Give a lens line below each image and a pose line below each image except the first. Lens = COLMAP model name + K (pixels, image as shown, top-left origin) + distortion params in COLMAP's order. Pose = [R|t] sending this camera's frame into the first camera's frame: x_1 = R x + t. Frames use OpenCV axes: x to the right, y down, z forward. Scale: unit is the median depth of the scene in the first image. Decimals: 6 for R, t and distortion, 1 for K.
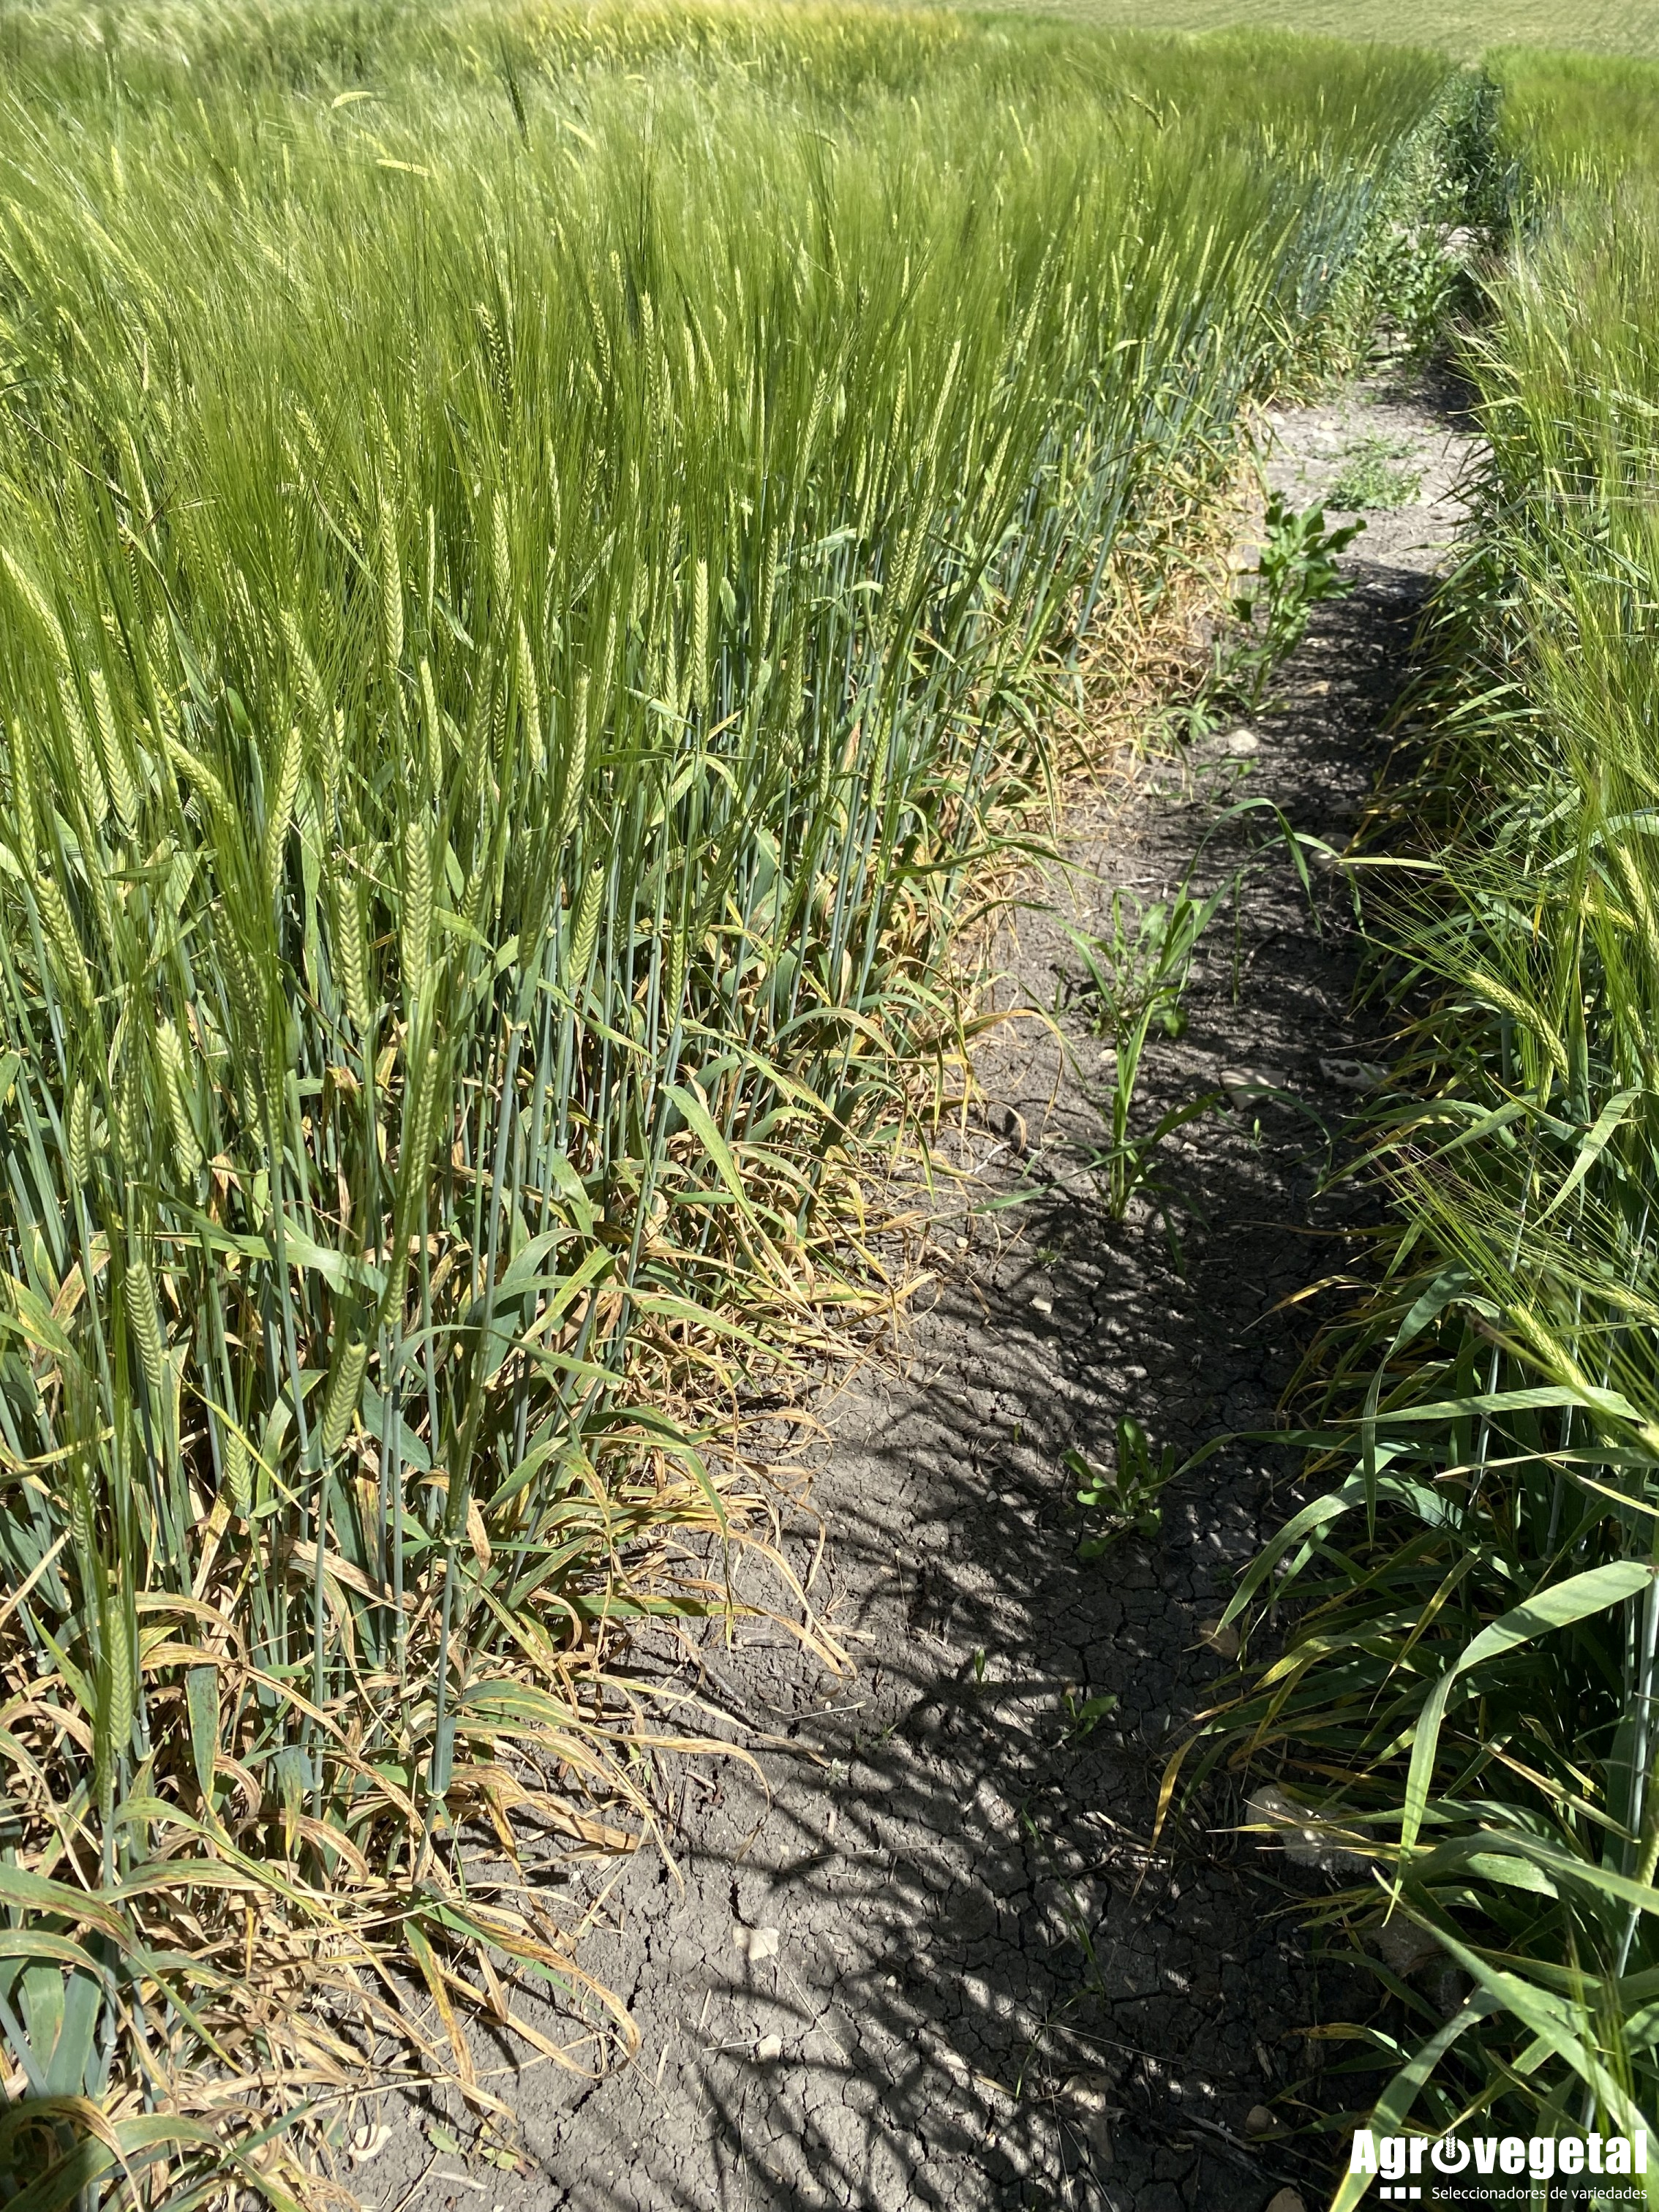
lens RADIAL K [[1696.7, 0, 825.8], [0, 1696.7, 1104.5], [0, 0, 1]] dist [0.014282, -0.038184]
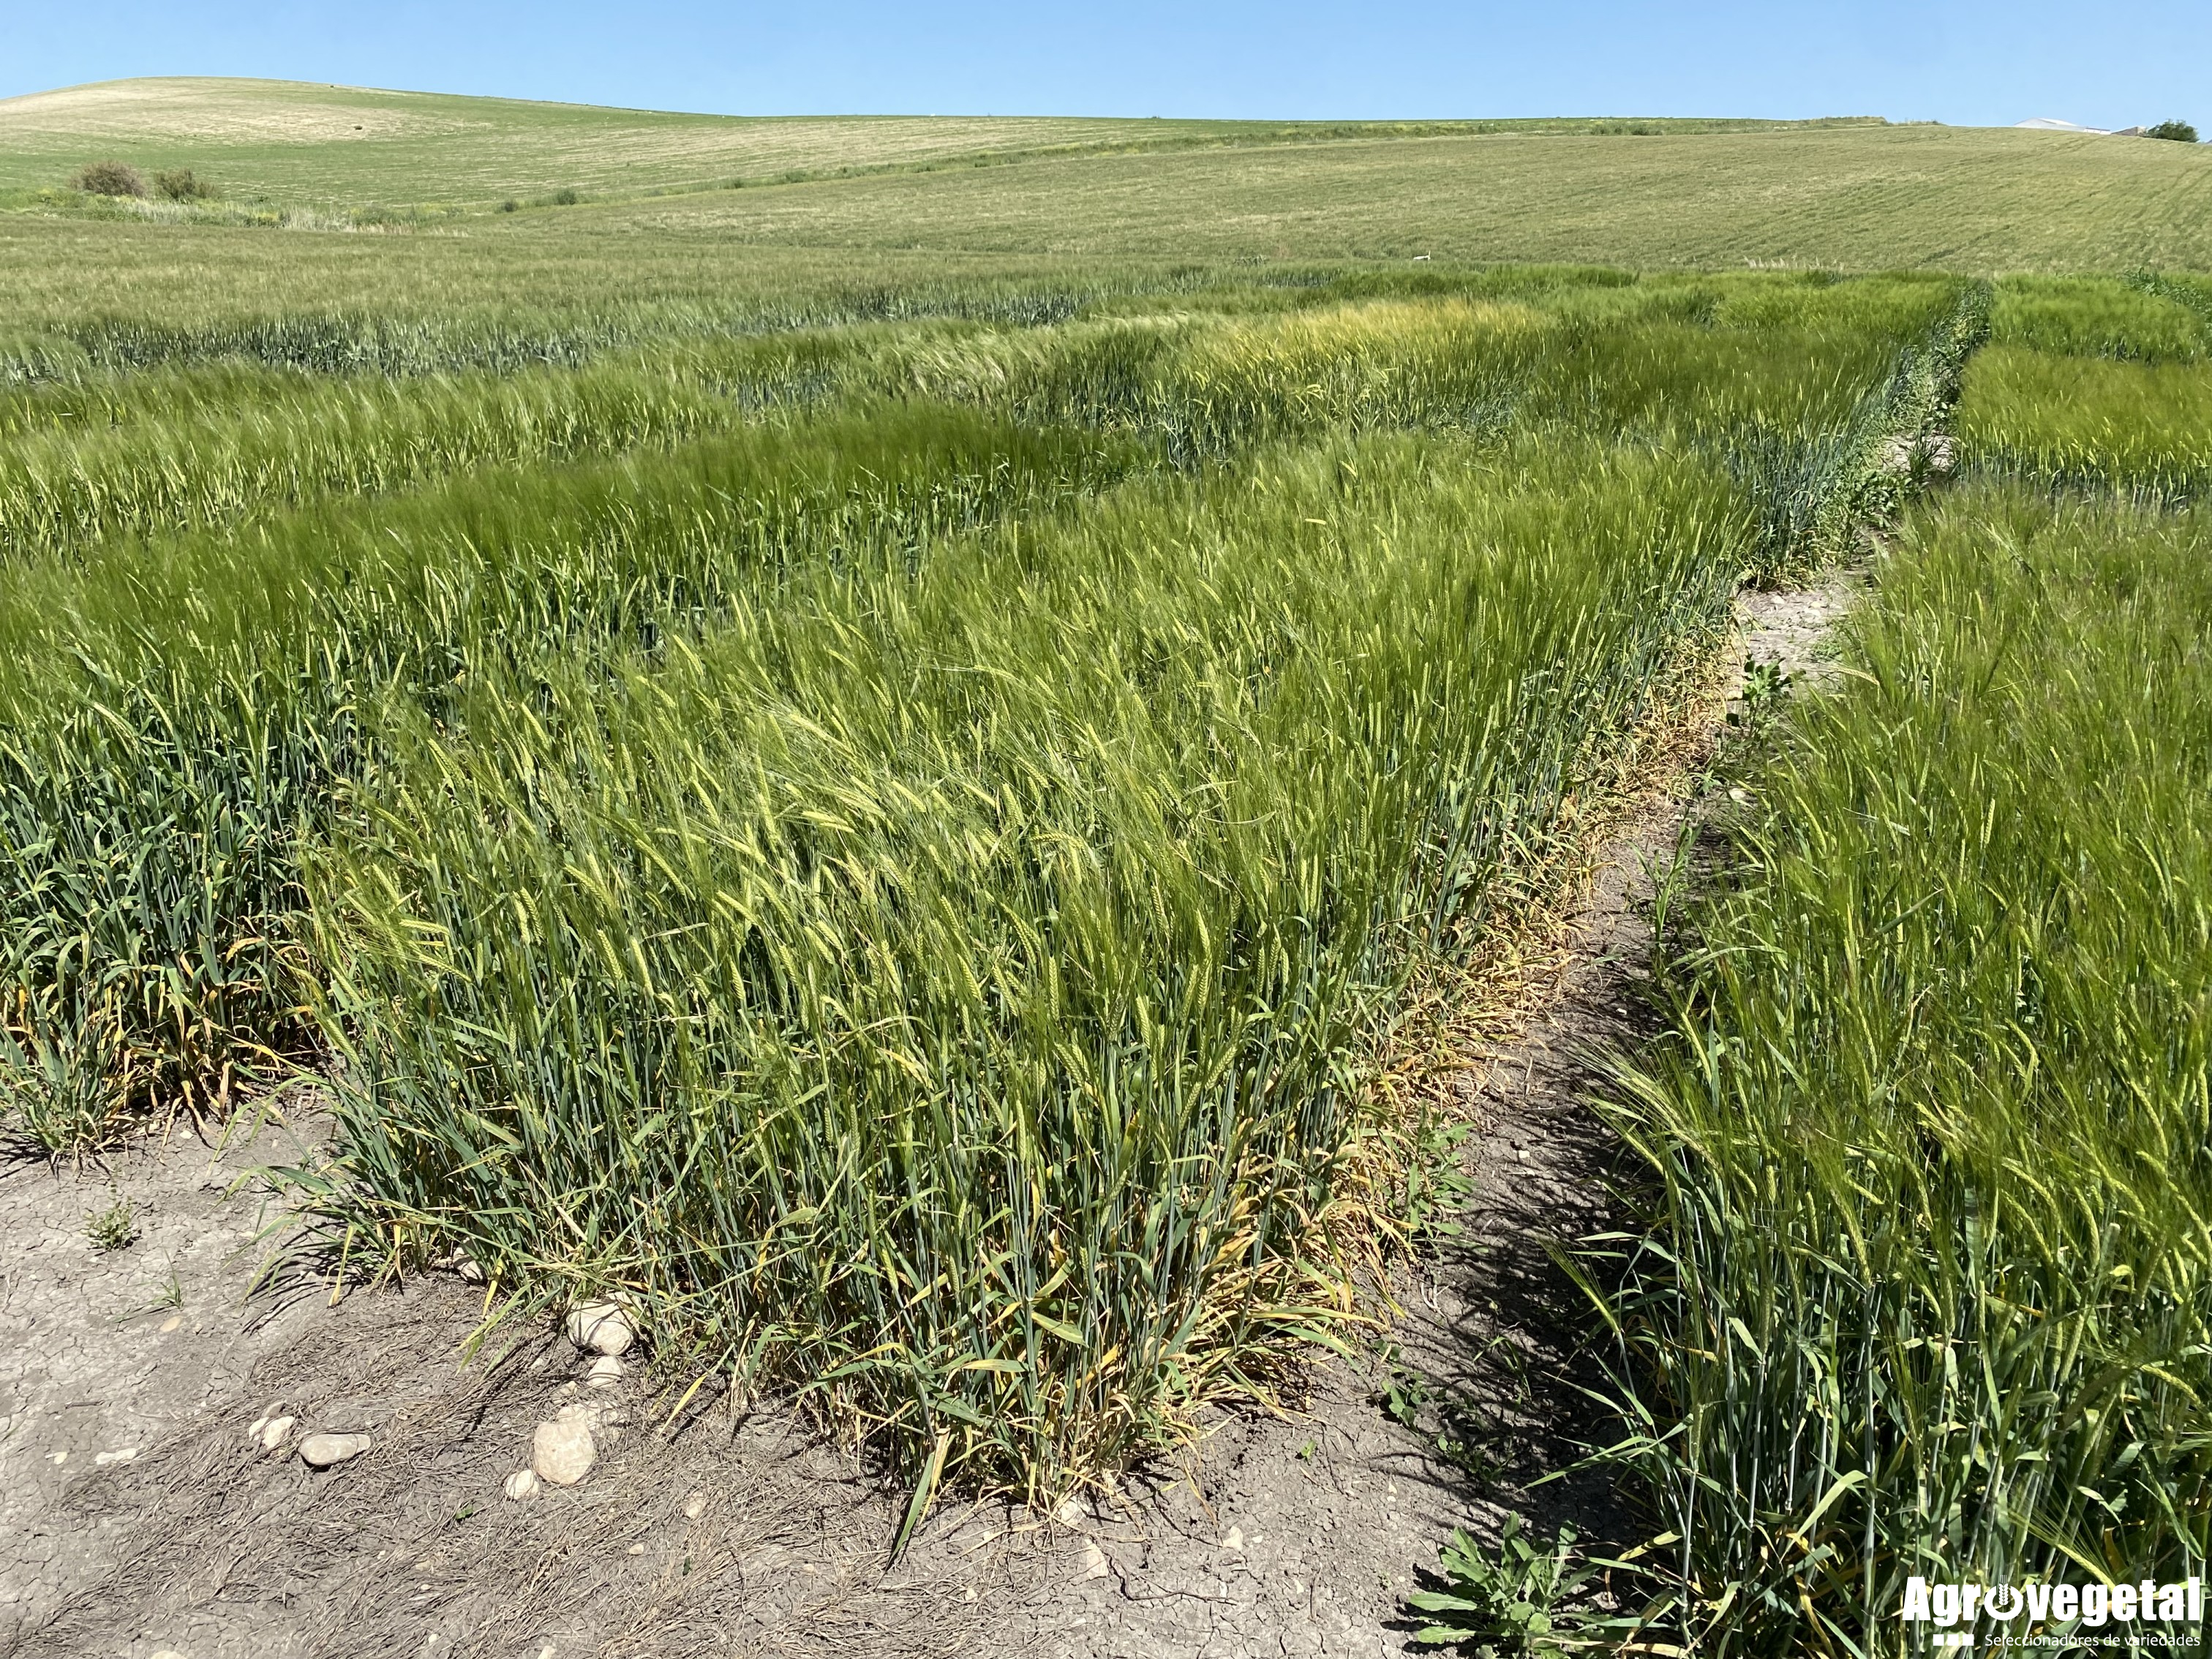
lens RADIAL K [[1696.7, 0, 1103.6], [0, 1696.7, 827.0], [0, 0, 1]] dist [0.014282, -0.038184]
pose [[0.987290, 0.017383, -0.157974, -0.110262], [-0.054366, 0.970973, -0.232927, 0.254825], [0.149339, 0.238555, 0.959578, -0.732053]]
